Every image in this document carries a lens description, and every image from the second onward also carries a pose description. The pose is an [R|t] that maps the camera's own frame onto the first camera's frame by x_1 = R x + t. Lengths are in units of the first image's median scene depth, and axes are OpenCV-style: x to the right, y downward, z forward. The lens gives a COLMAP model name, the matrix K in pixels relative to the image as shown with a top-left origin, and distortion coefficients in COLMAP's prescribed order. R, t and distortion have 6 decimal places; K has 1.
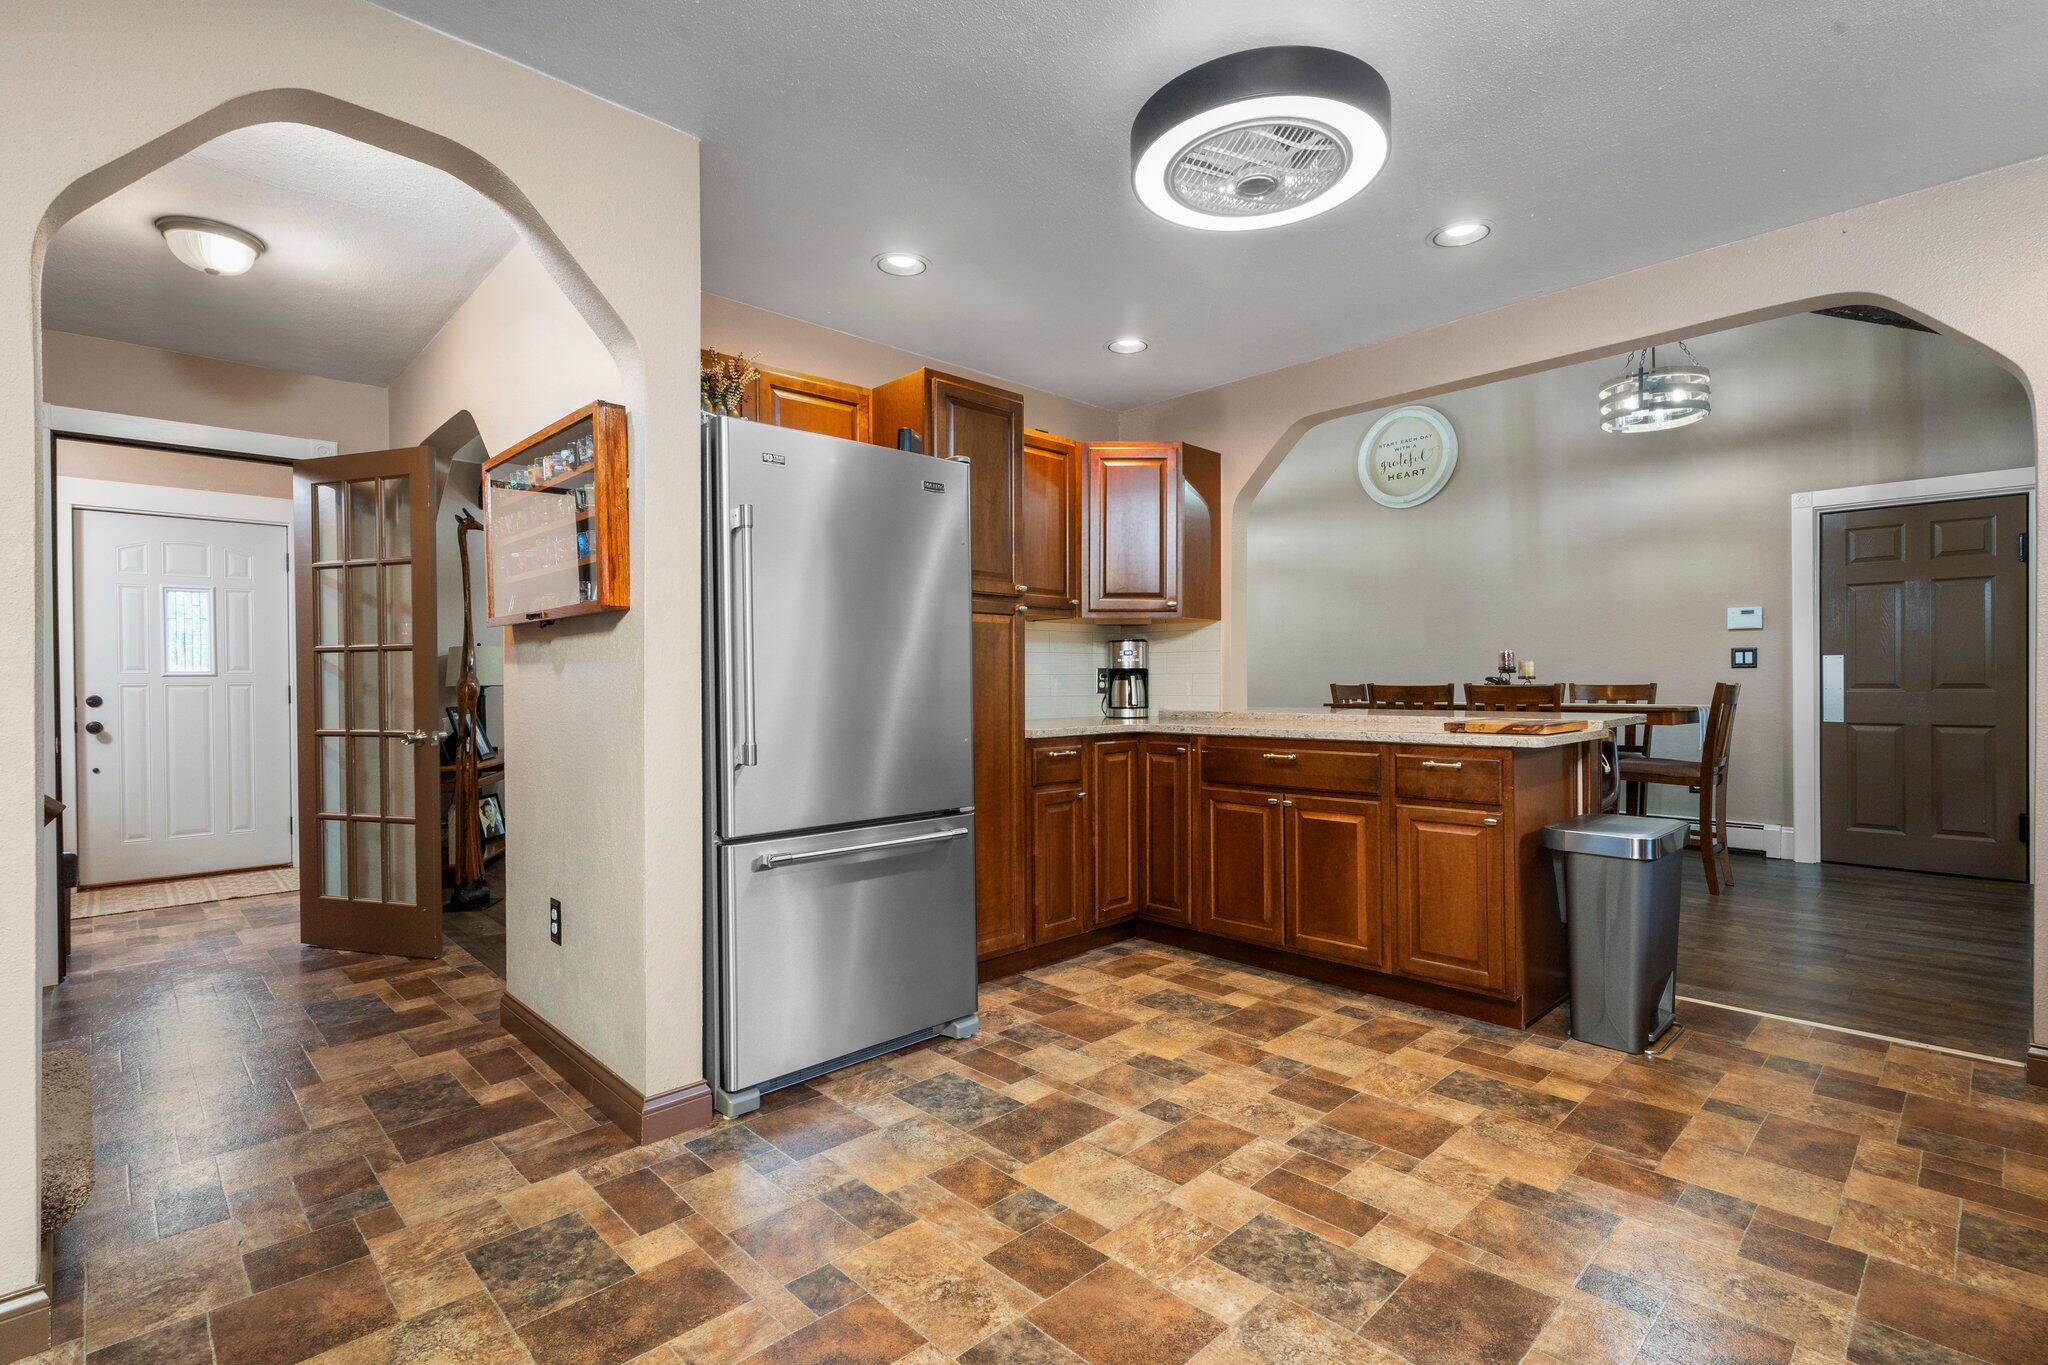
lens RADIAL K [[928.9, 0, 1028.3], [0, 928.9, 684.7], [0, 0, 1]] dist [-0.007728, 0.001119]
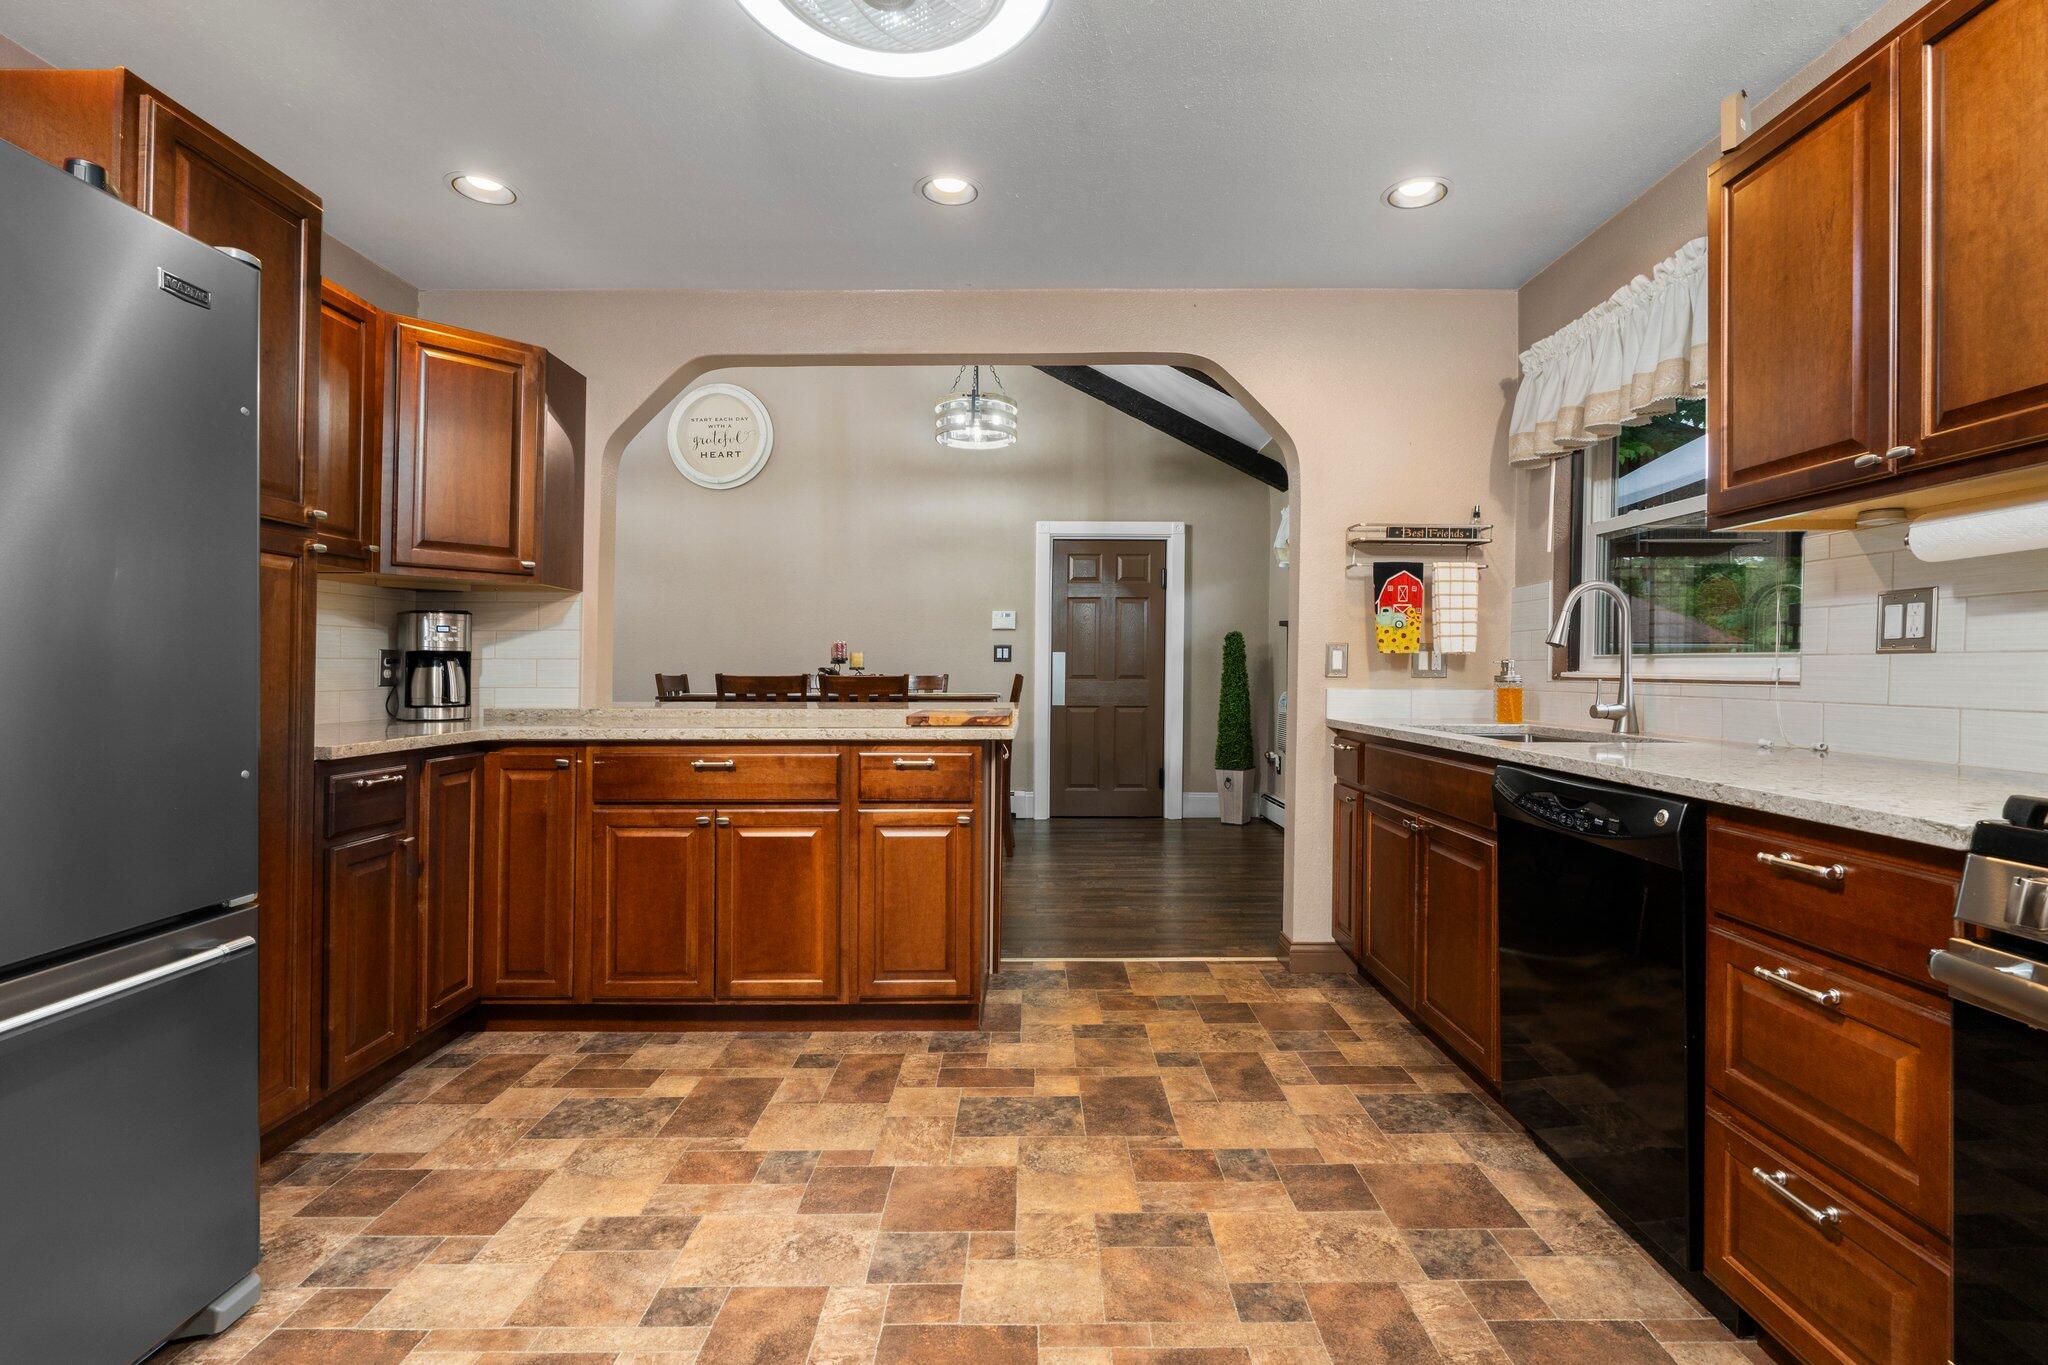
lens RADIAL K [[928.9, 0, 1030.8], [0, 928.9, 665.2], [0, 0, 1]] dist [-0.007728, 0.001119]
pose [[0.697306, 0.009907, 0.716705, -0.110650], [-0.001713, 0.999925, -0.012155, 0.001637], [-0.716771, 0.007248, 0.697271, 0.240178]]
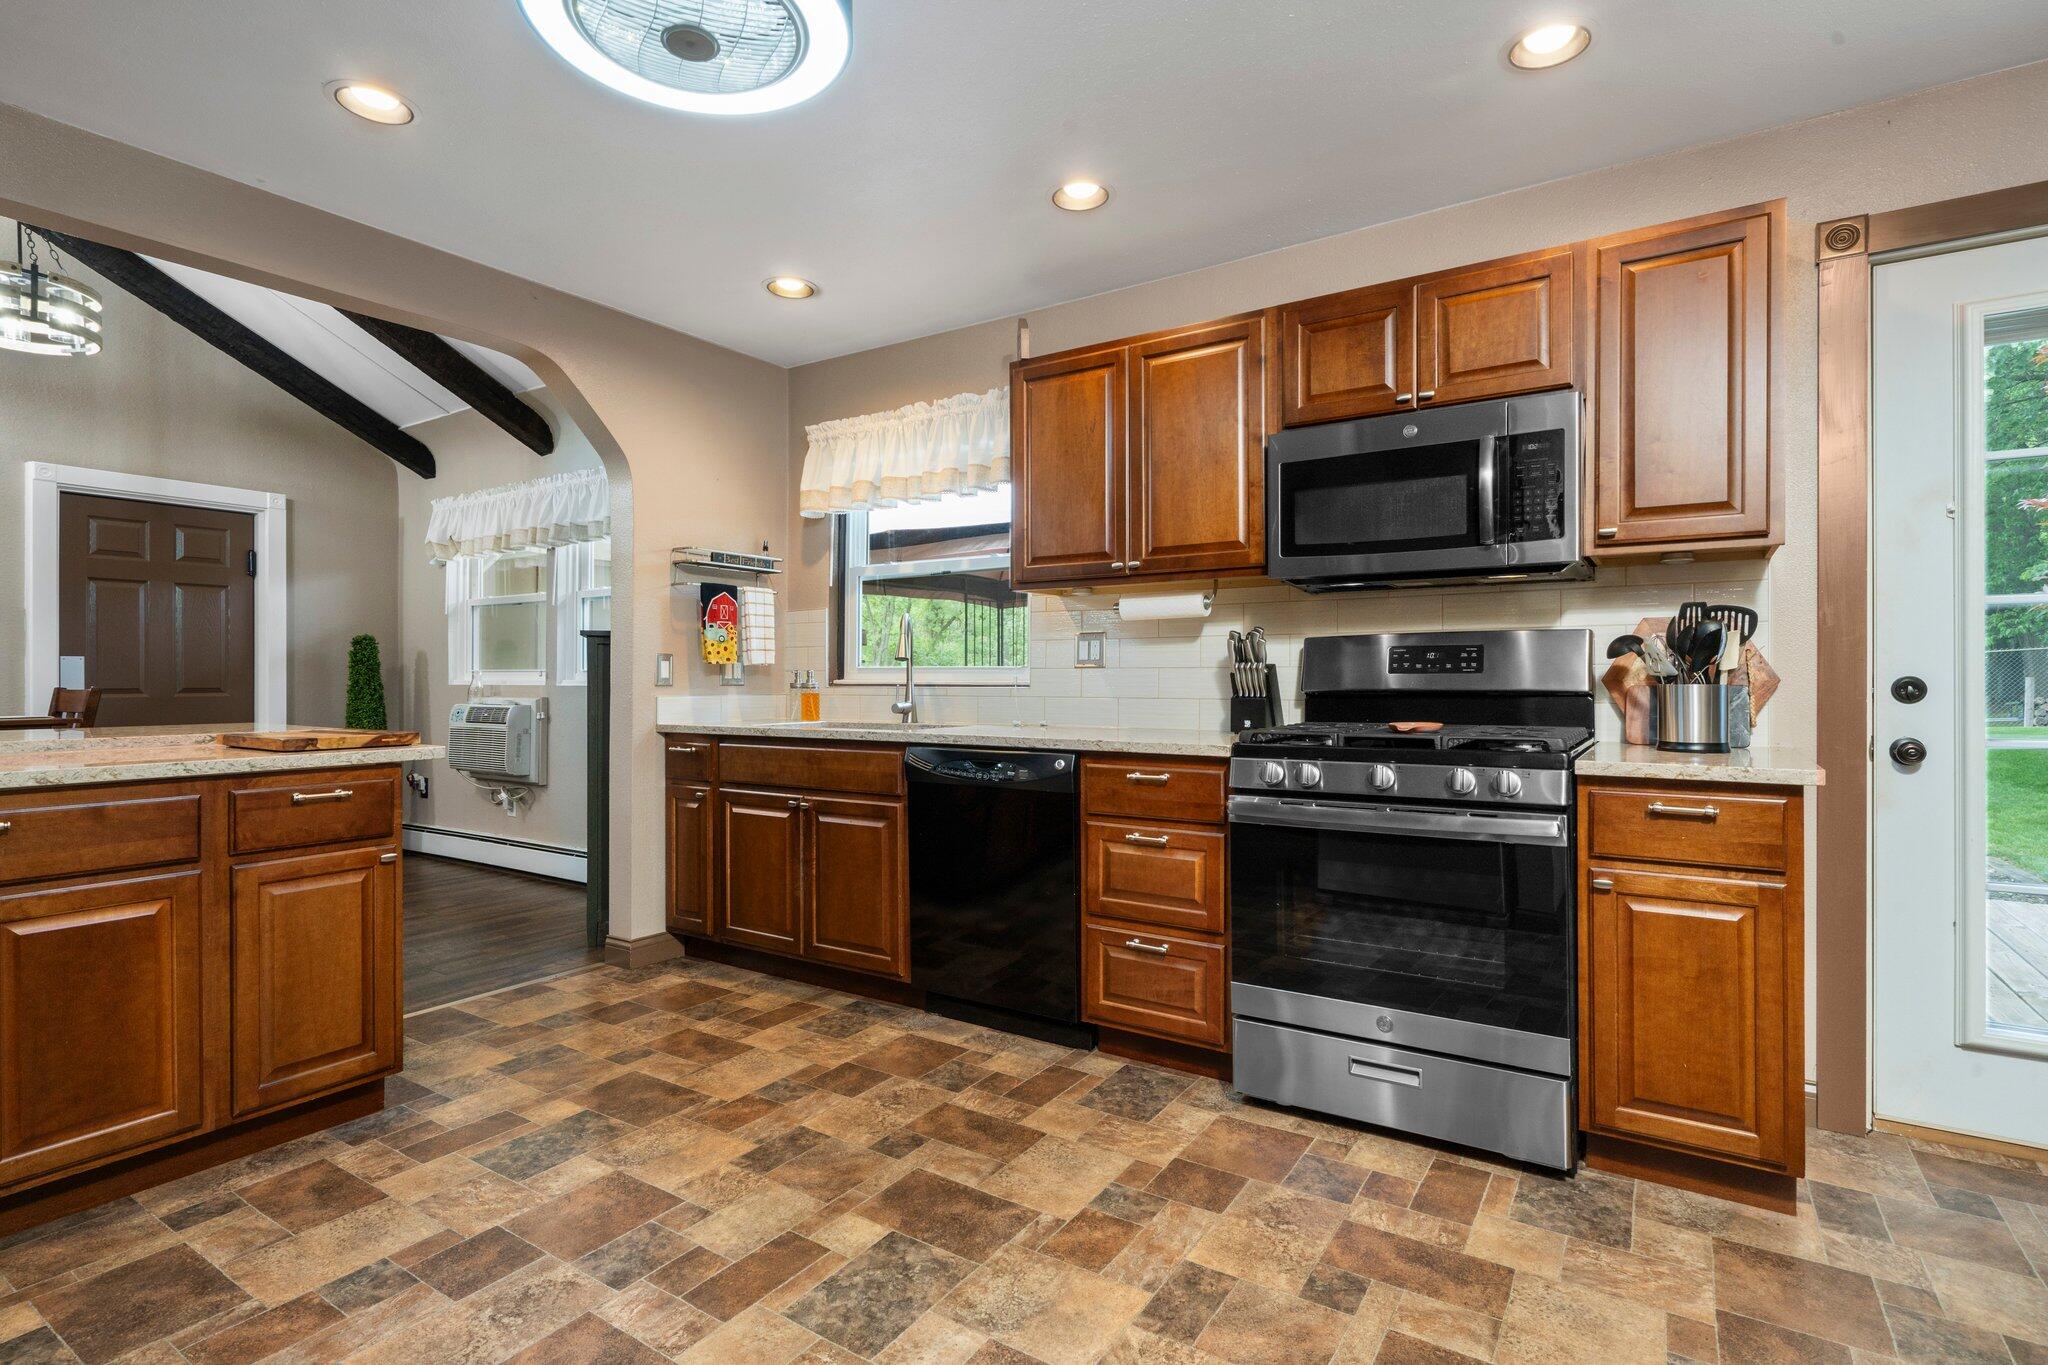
lens RADIAL K [[987.6, 0, 1011.3], [0, 987.6, 684.8], [0, 0, 1]] dist [0.000660, -0.003478]
pose [[-0.202564, 0.001039, 0.979268, -0.366311], [0.007894, 0.999969, 0.000572, 0.003147], [-0.979237, 0.007846, -0.202566, 0.540454]]
